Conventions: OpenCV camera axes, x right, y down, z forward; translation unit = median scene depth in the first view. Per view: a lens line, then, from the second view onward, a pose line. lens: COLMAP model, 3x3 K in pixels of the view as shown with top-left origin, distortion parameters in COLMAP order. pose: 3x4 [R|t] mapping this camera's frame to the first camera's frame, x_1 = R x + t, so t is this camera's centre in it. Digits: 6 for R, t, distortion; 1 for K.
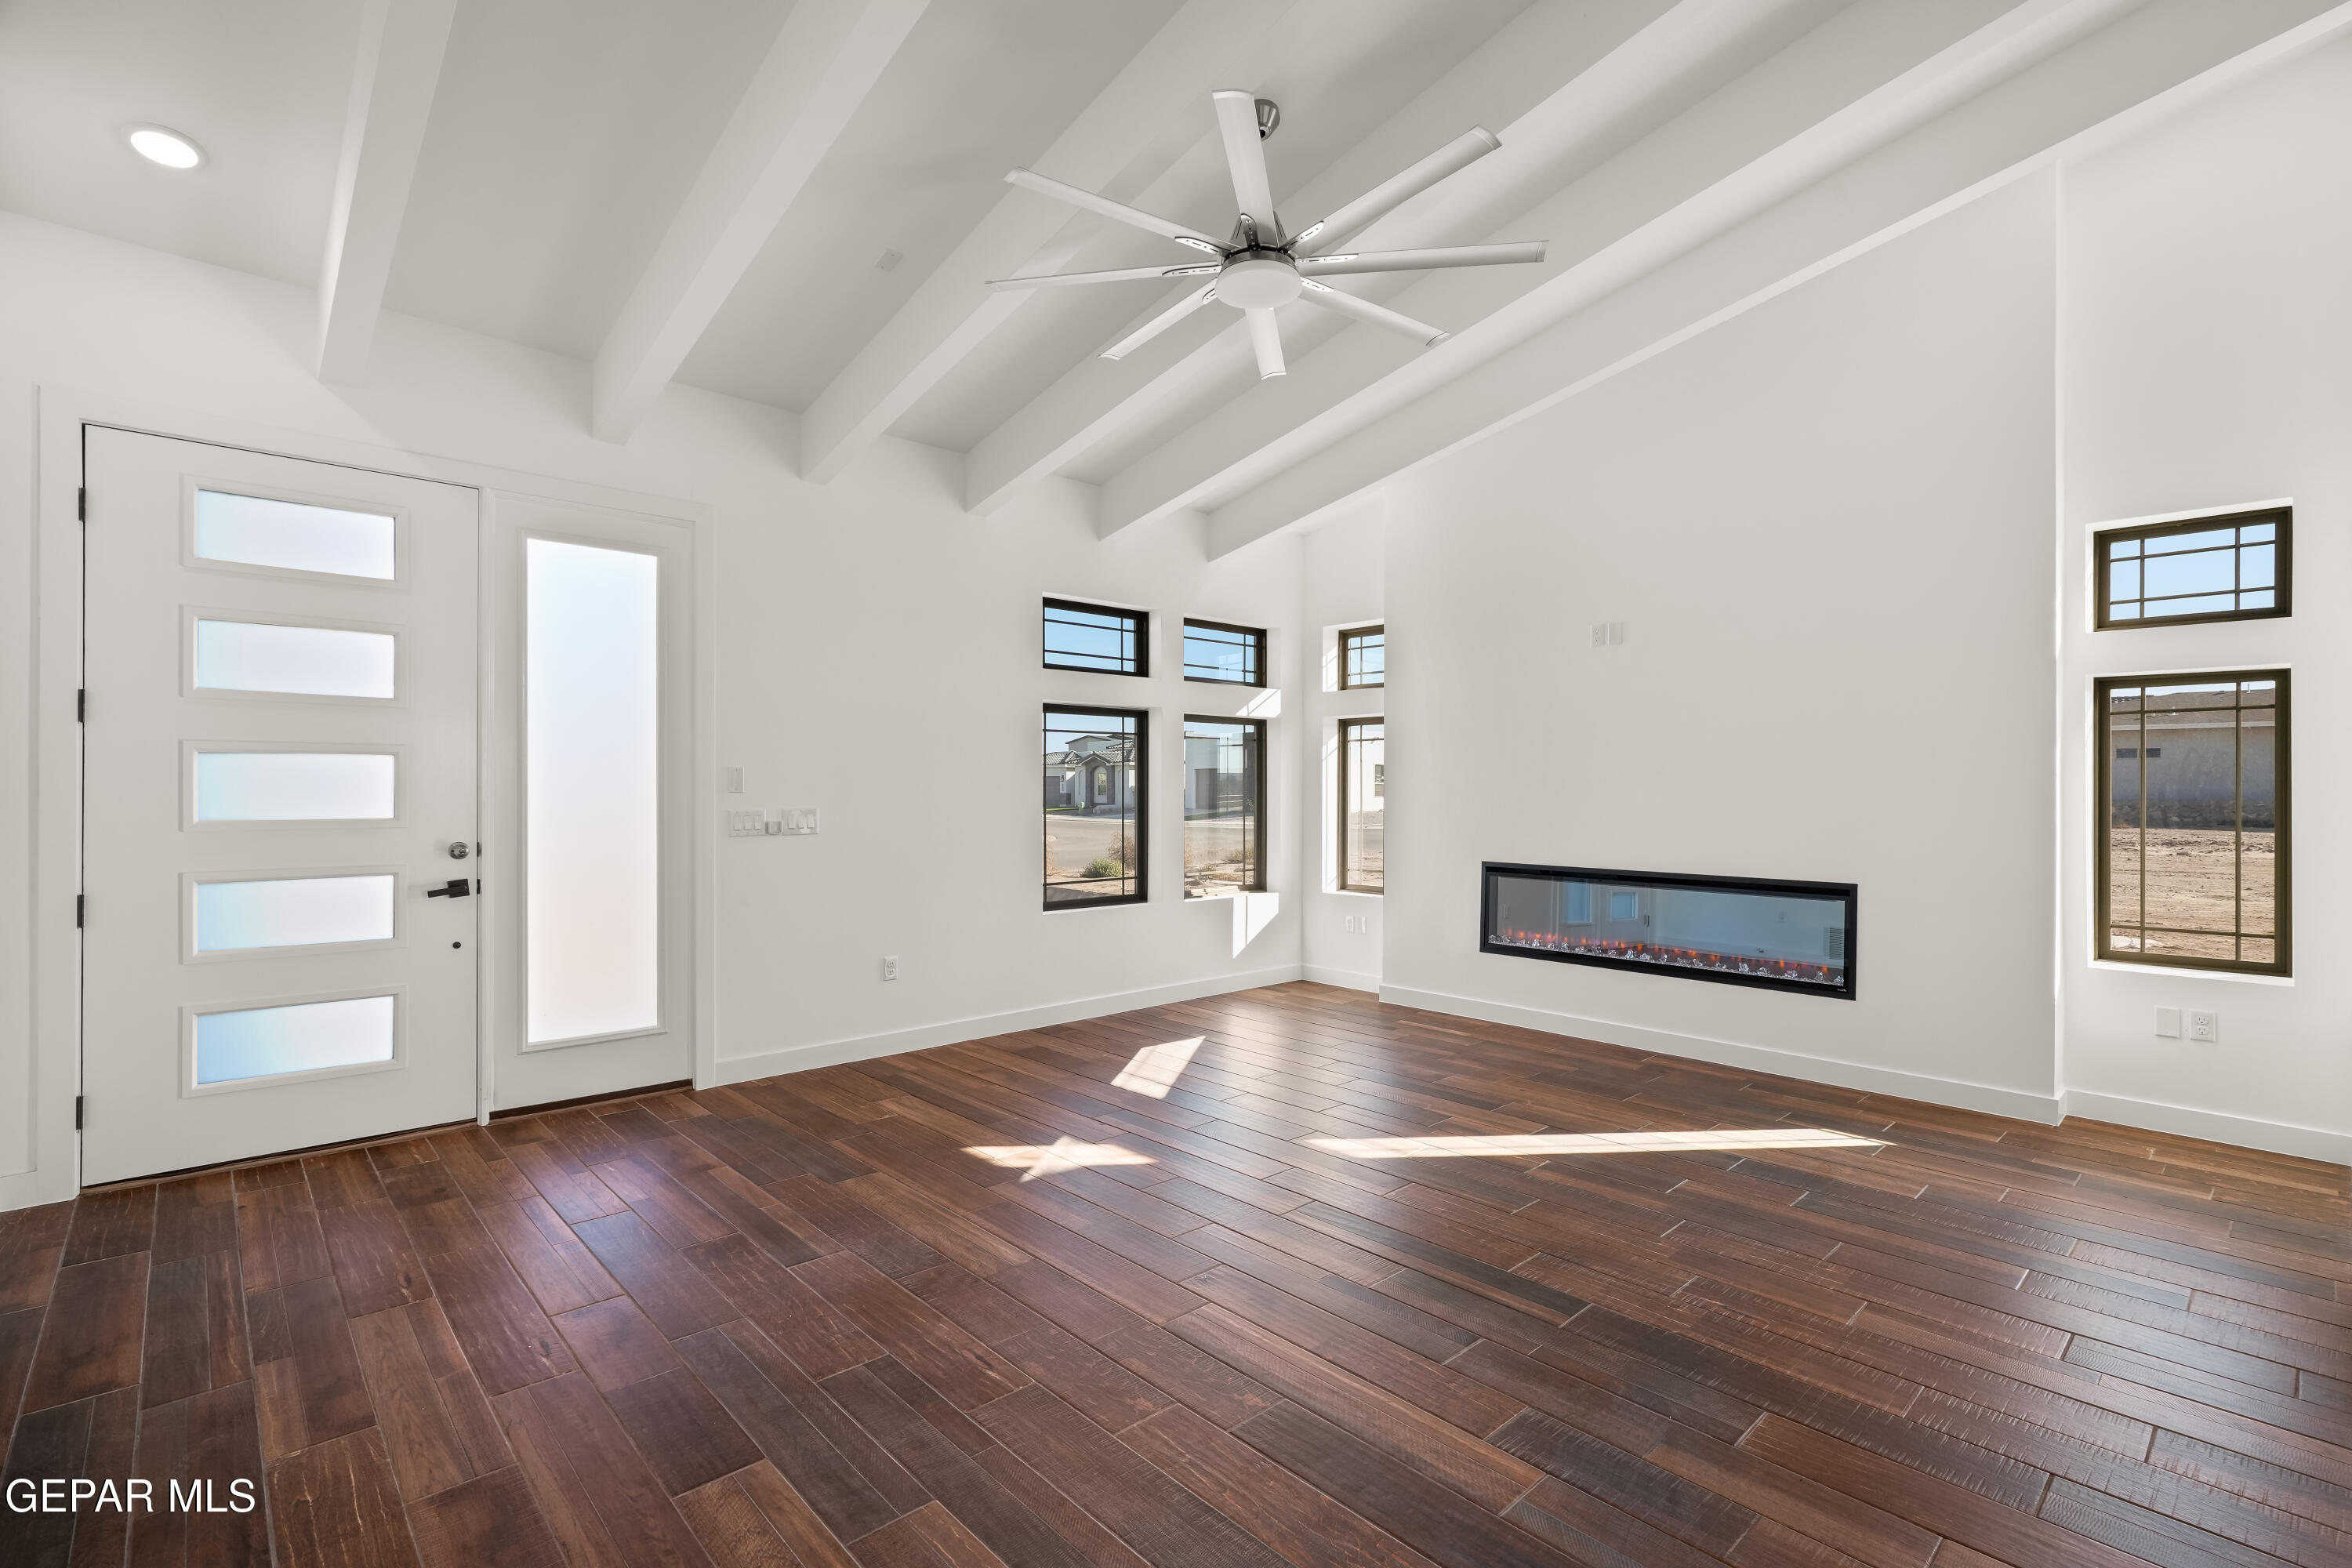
lens RADIAL K [[1056.8, 0, 1182.7], [0, 1056.8, 785.8], [0, 0, 1]] dist [-0.005486, 0.000695]
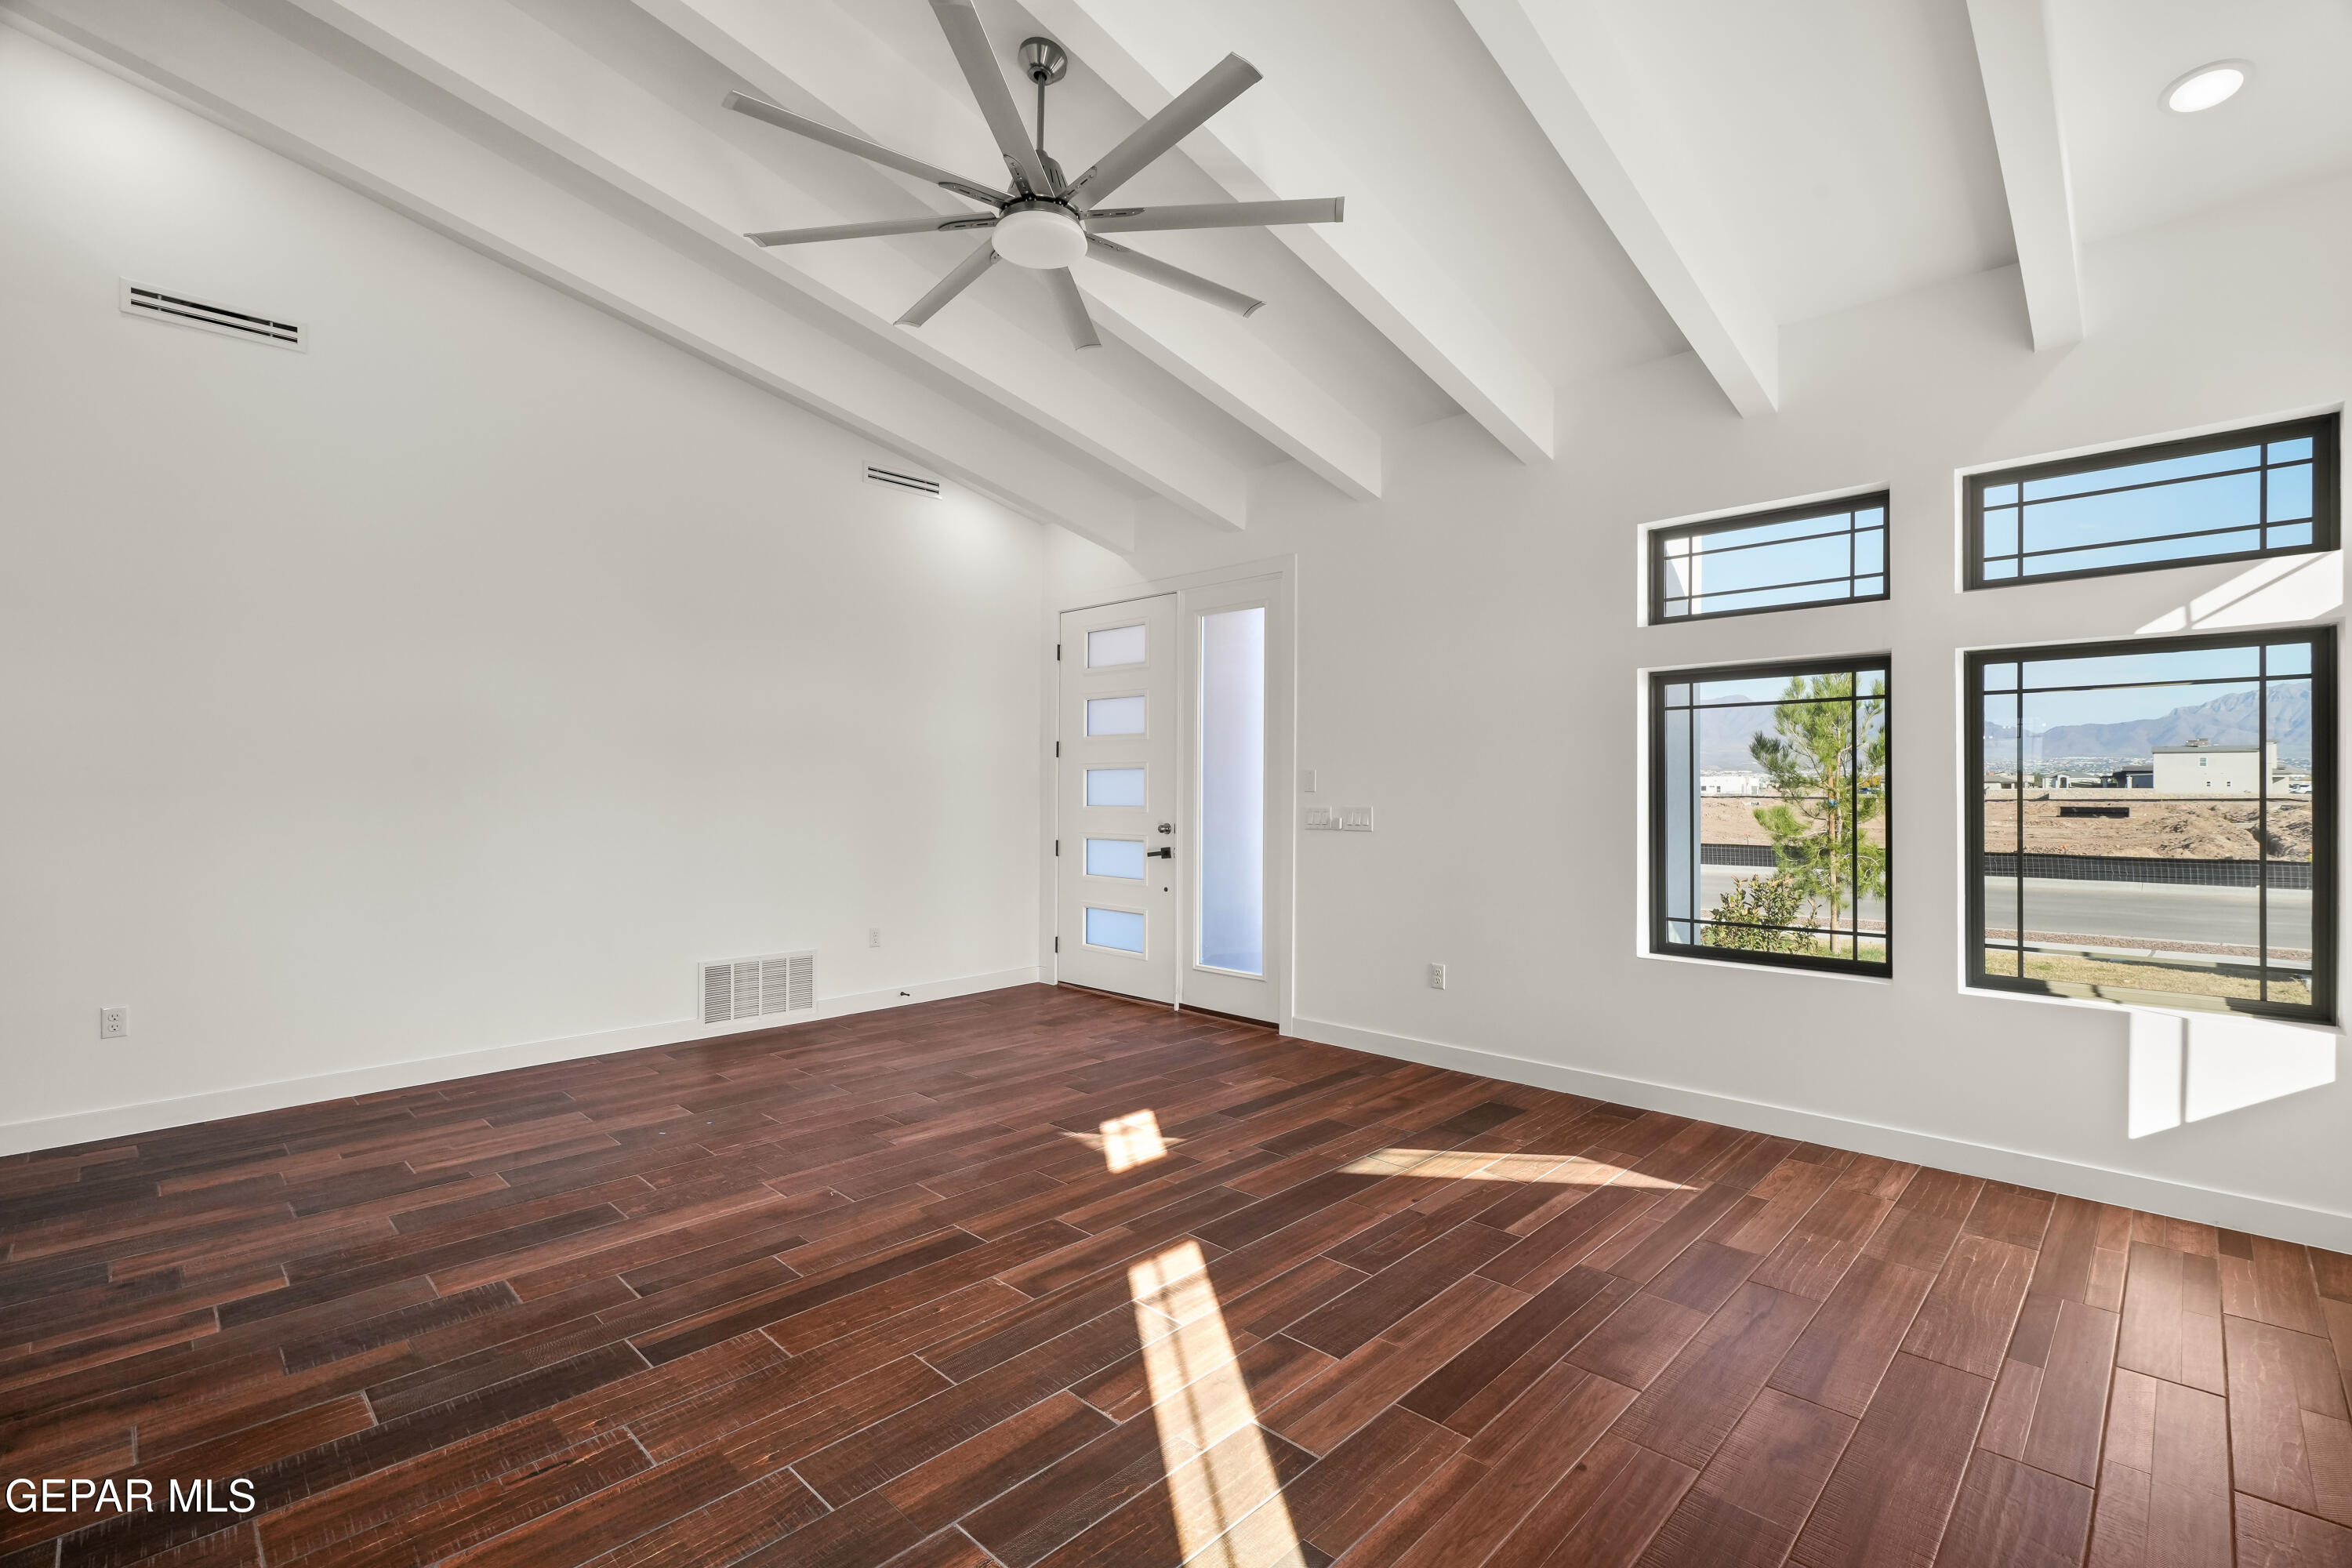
lens RADIAL K [[1056.8, 0, 1183.7], [0, 1056.8, 777.1], [0, 0, 1]] dist [-0.005486, 0.000695]
pose [[0.052639, -0.016014, -0.998485, 0.780157], [0.000695, 0.999872, -0.015999, 0.009039], [0.998613, 0.000148, 0.052643, 0.841051]]
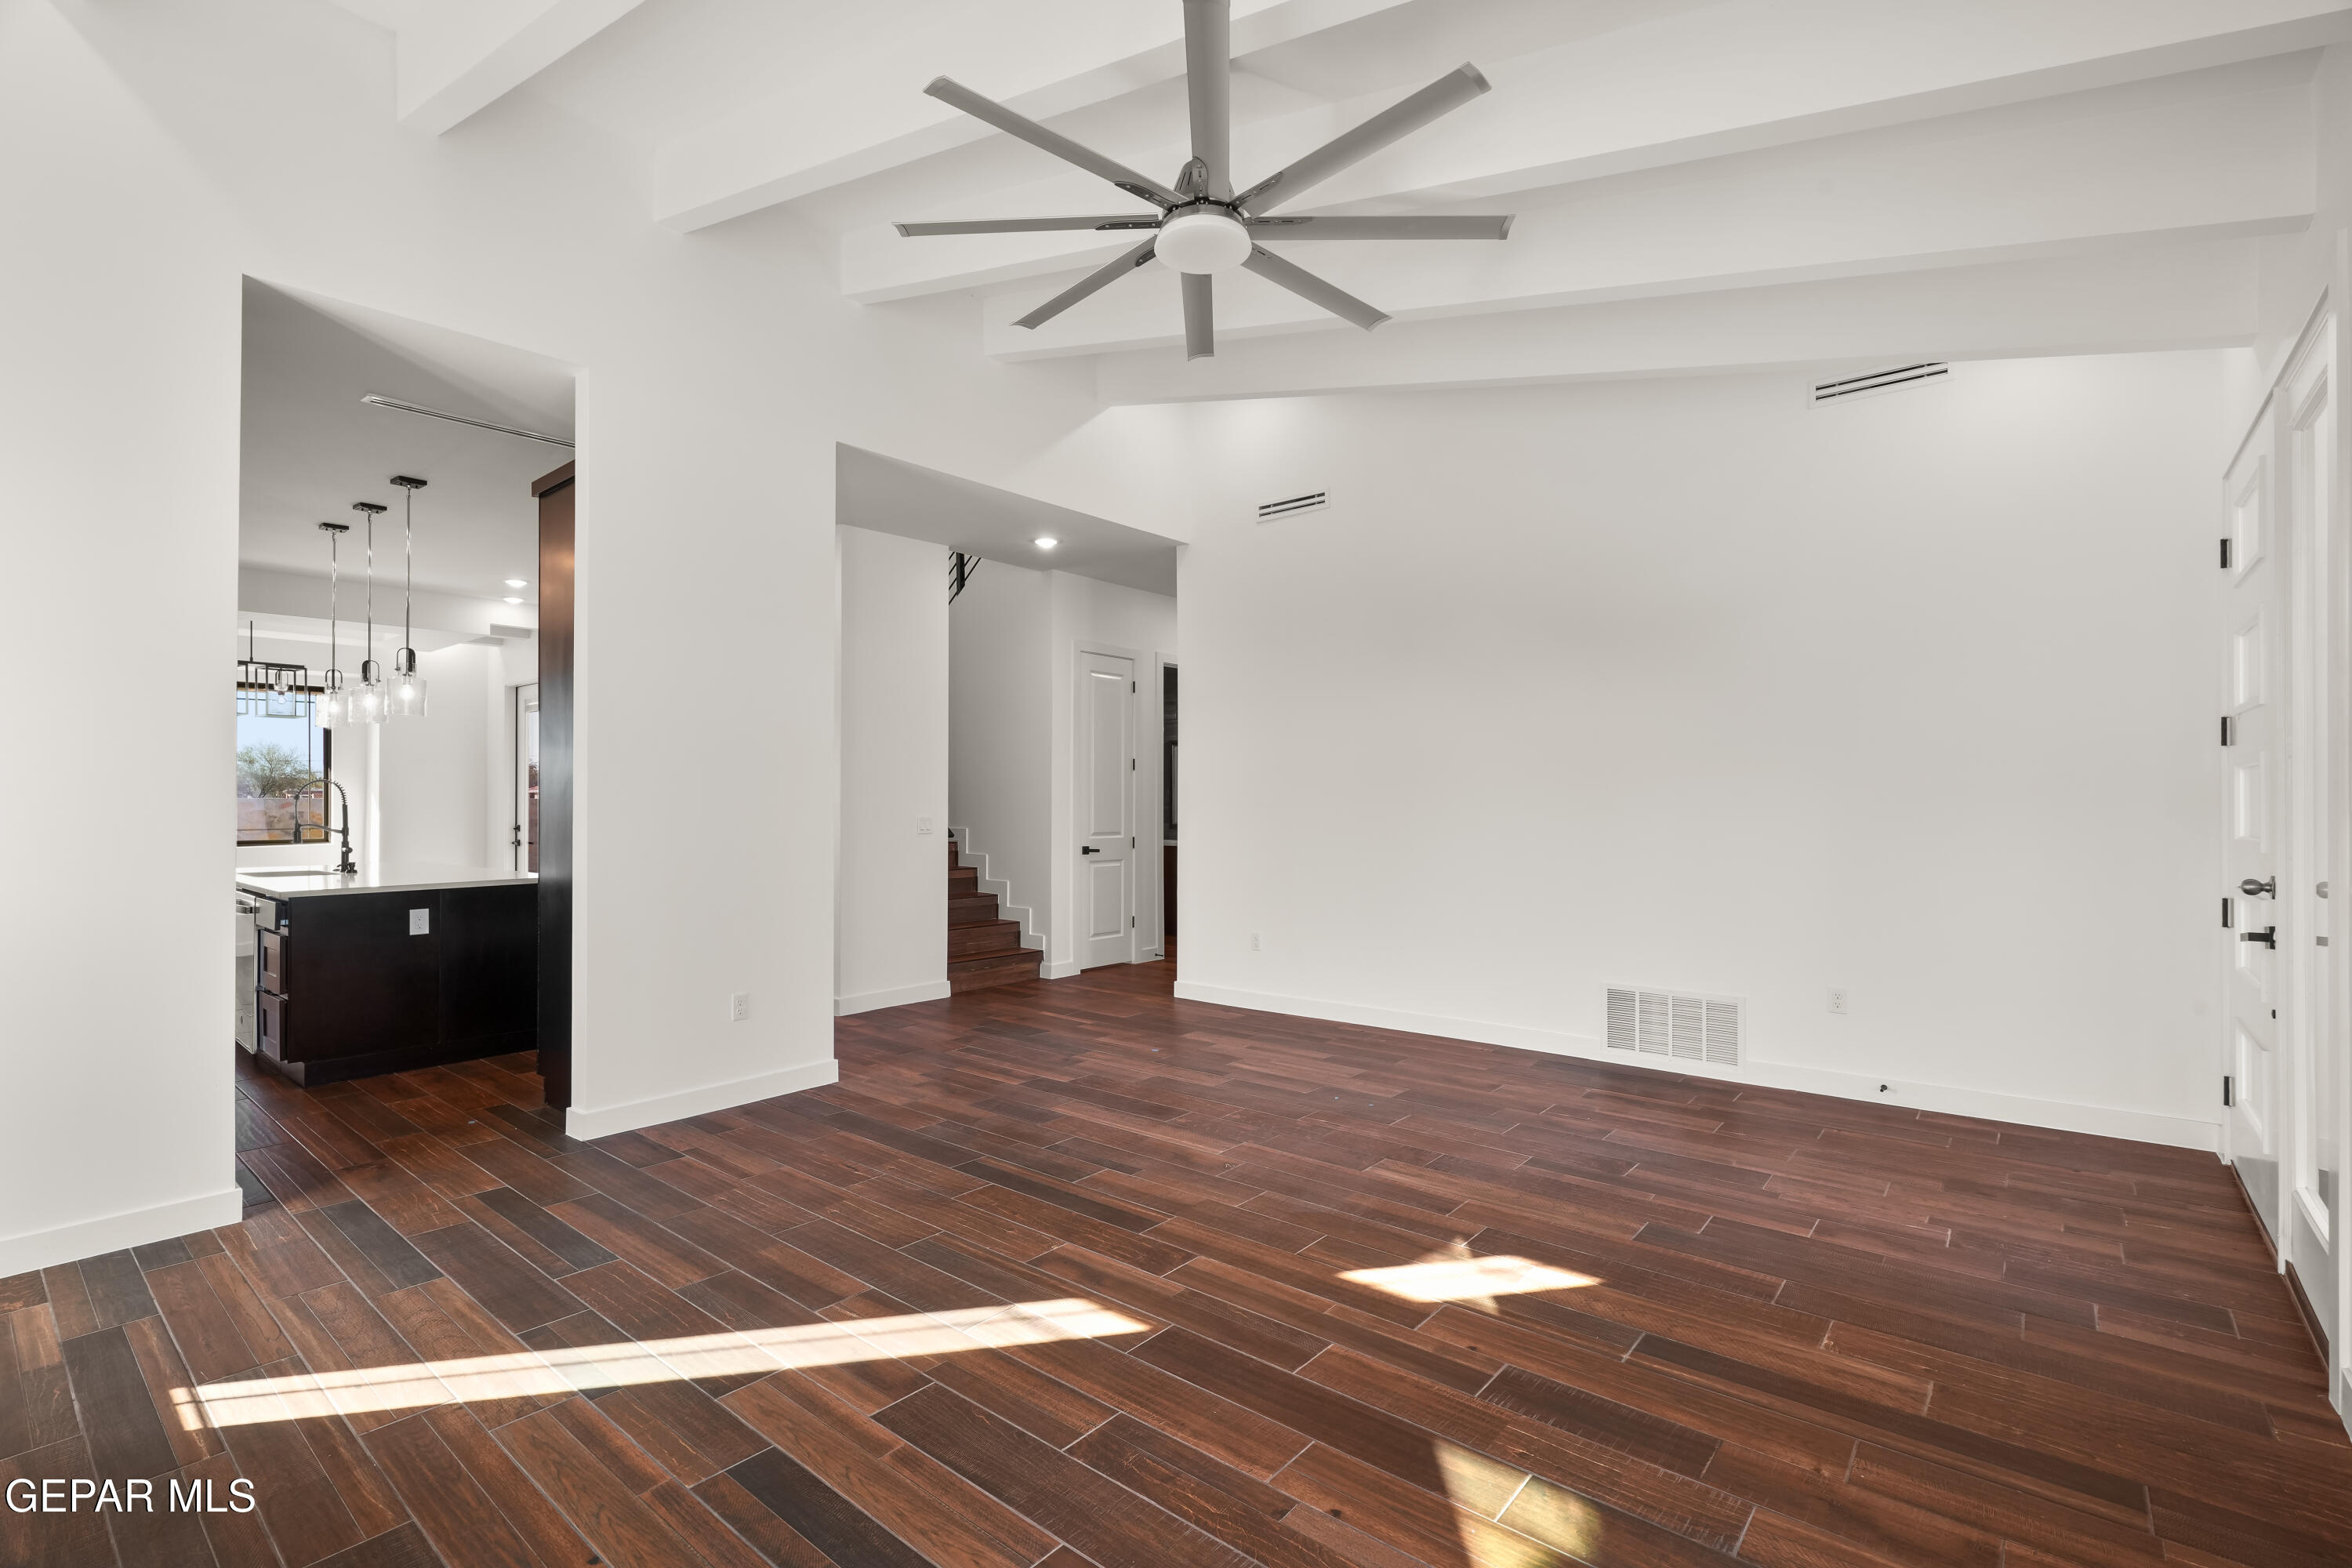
lens RADIAL K [[1056.8, 0, 1168.8], [0, 1056.8, 791.9], [0, 0, 1]] dist [-0.005486, 0.000695]
pose [[-0.993011, -0.003895, -0.117958, 0.161023], [-0.002494, 0.999925, -0.012019, 0.003223], [0.117995, -0.011640, -0.992946, 1.471733]]
